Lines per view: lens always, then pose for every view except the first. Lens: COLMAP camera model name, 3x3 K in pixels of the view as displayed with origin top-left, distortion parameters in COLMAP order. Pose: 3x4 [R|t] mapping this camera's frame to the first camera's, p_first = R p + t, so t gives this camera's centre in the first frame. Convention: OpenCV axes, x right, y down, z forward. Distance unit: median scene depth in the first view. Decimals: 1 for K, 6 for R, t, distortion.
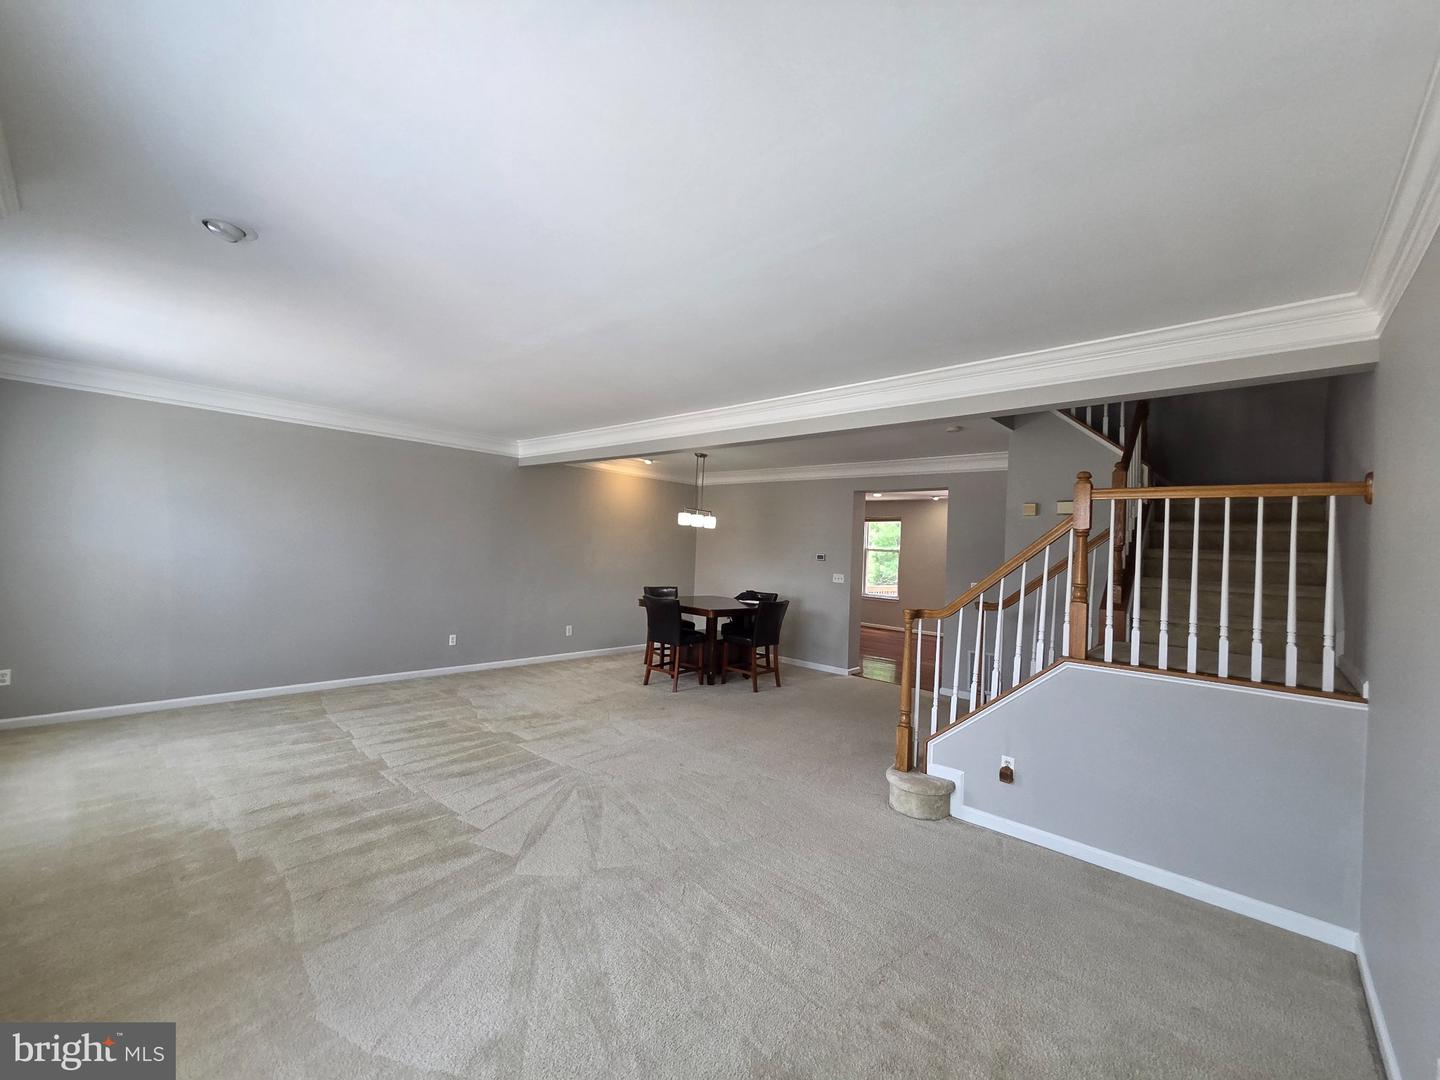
lens RADIAL K [[590.4, 0, 706.9], [0, 590.4, 549.0], [0, 0, 1]] dist [0.000653, 0.000096]
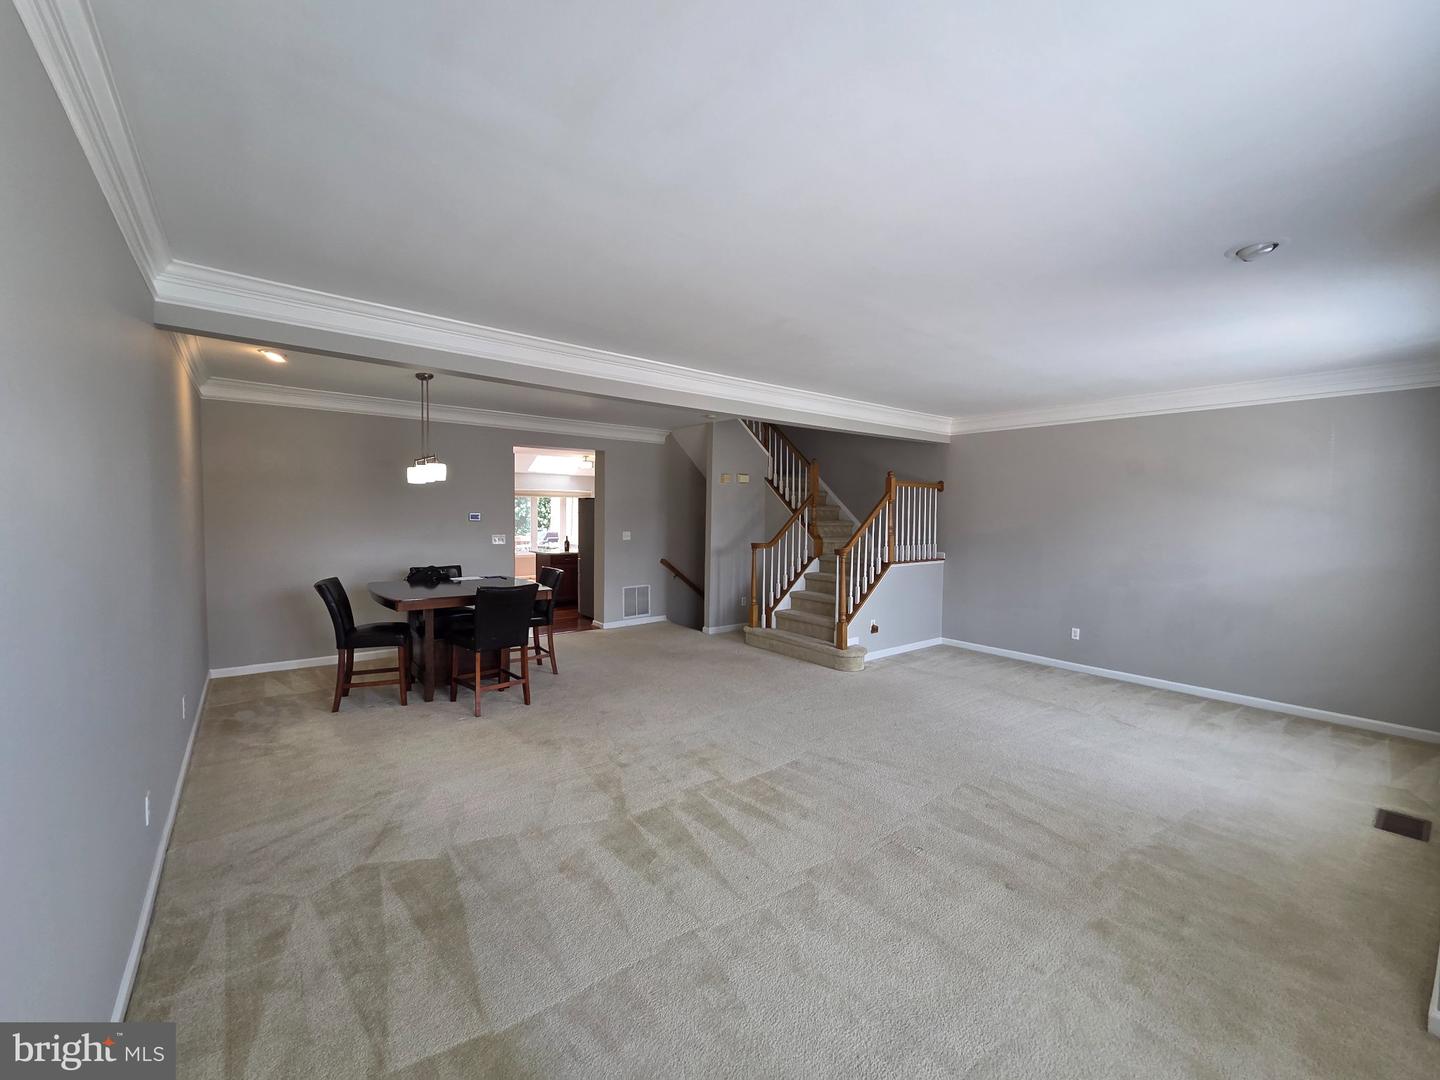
lens RADIAL K [[590.4, 0, 709.3], [0, 590.4, 533.6], [0, 0, 1]] dist [0.000653, 0.000096]
pose [[0.147466, -0.059633, 0.987268, -0.999930], [0.003176, 0.998204, 0.059820, -0.027194], [-0.989062, -0.005686, 0.147390, 0.874691]]
